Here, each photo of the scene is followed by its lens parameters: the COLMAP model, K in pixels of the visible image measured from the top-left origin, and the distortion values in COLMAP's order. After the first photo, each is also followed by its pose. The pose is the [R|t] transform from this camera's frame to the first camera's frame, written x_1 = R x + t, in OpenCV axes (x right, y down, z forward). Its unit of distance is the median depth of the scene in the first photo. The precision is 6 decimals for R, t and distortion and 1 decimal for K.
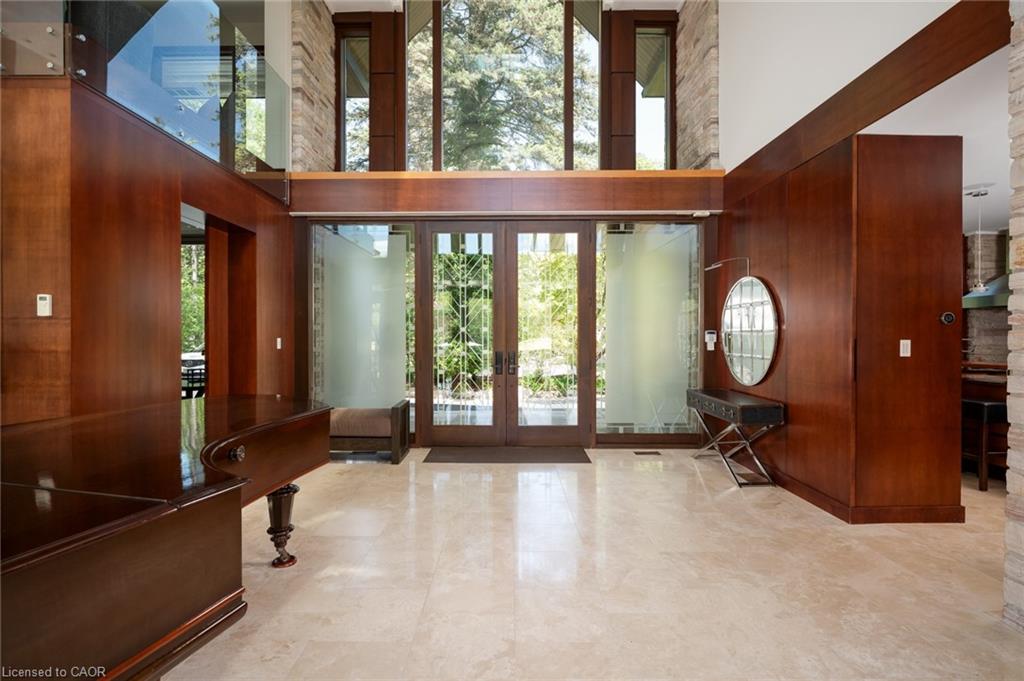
lens RADIAL K [[518.6, 0, 512.0], [0, 518.6, 340.5], [0, 0, 1]] dist [0.000595, 0.000205]
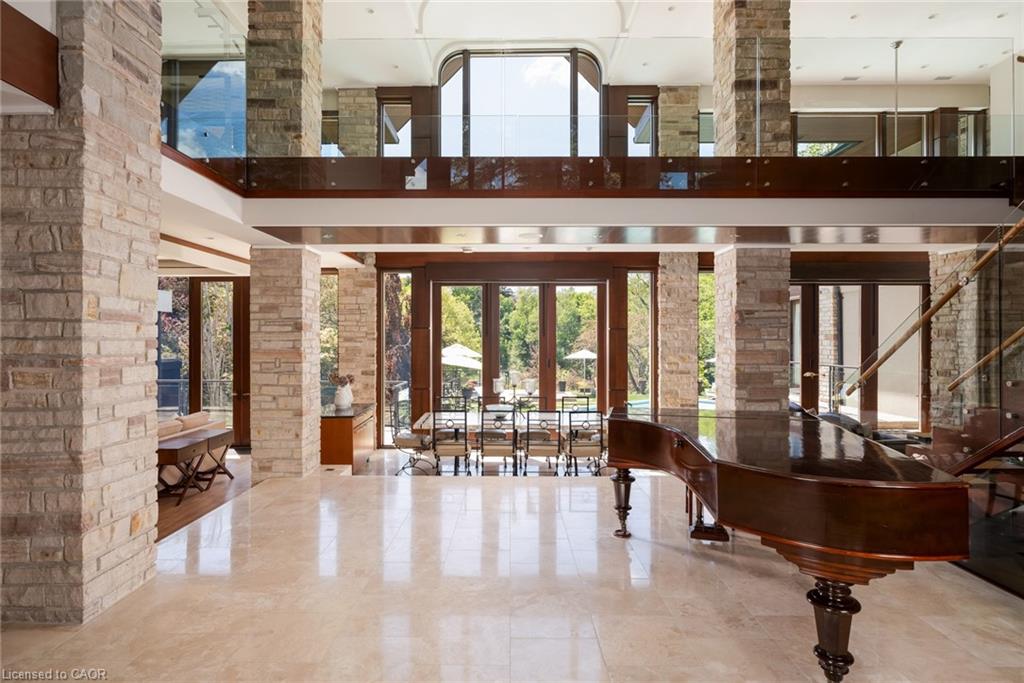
lens RADIAL K [[507.7, 0, 512.0], [0, 507.7, 341.5], [0, 0, 1]] dist [-0.000717, -0.000099]
pose [[-0.999985, -0.002078, -0.005069, 0.005511], [-0.002124, 0.999956, 0.009183, -0.063042], [0.005050, 0.009194, -0.999945, 1.387979]]
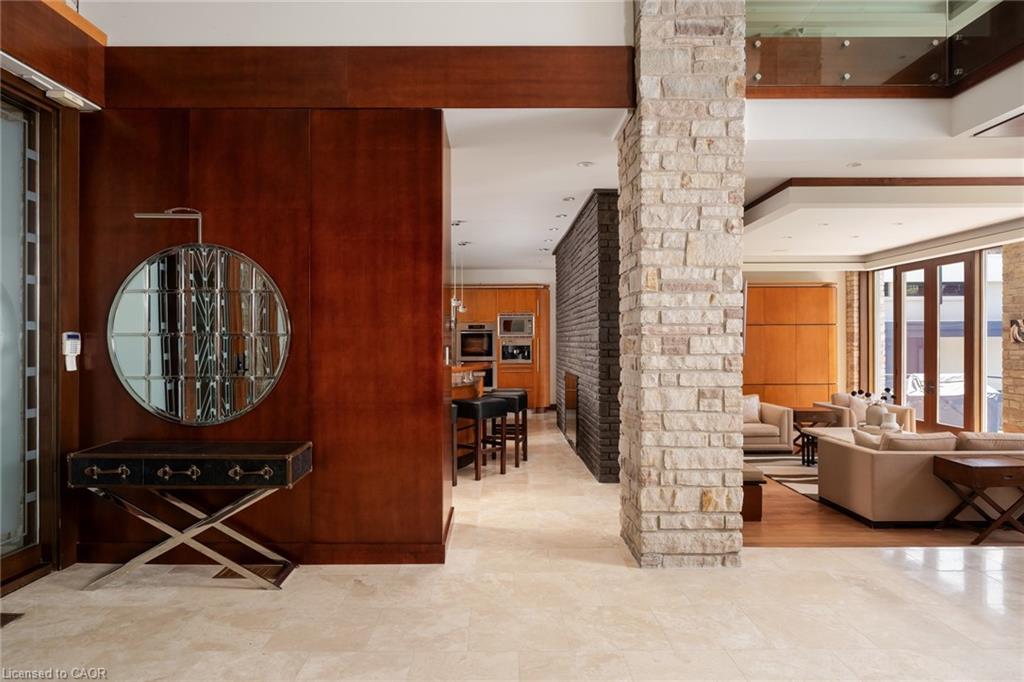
lens RADIAL K [[618.9, 0, 512.0], [0, 618.9, 341.0], [0, 0, 1]] dist [0.001020, -0.000143]
pose [[-0.017831, 0.000791, 0.999841, -0.356014], [0.011934, 0.999929, -0.000578, -0.009032], [-0.999770, 0.011922, -0.017839, 0.874863]]
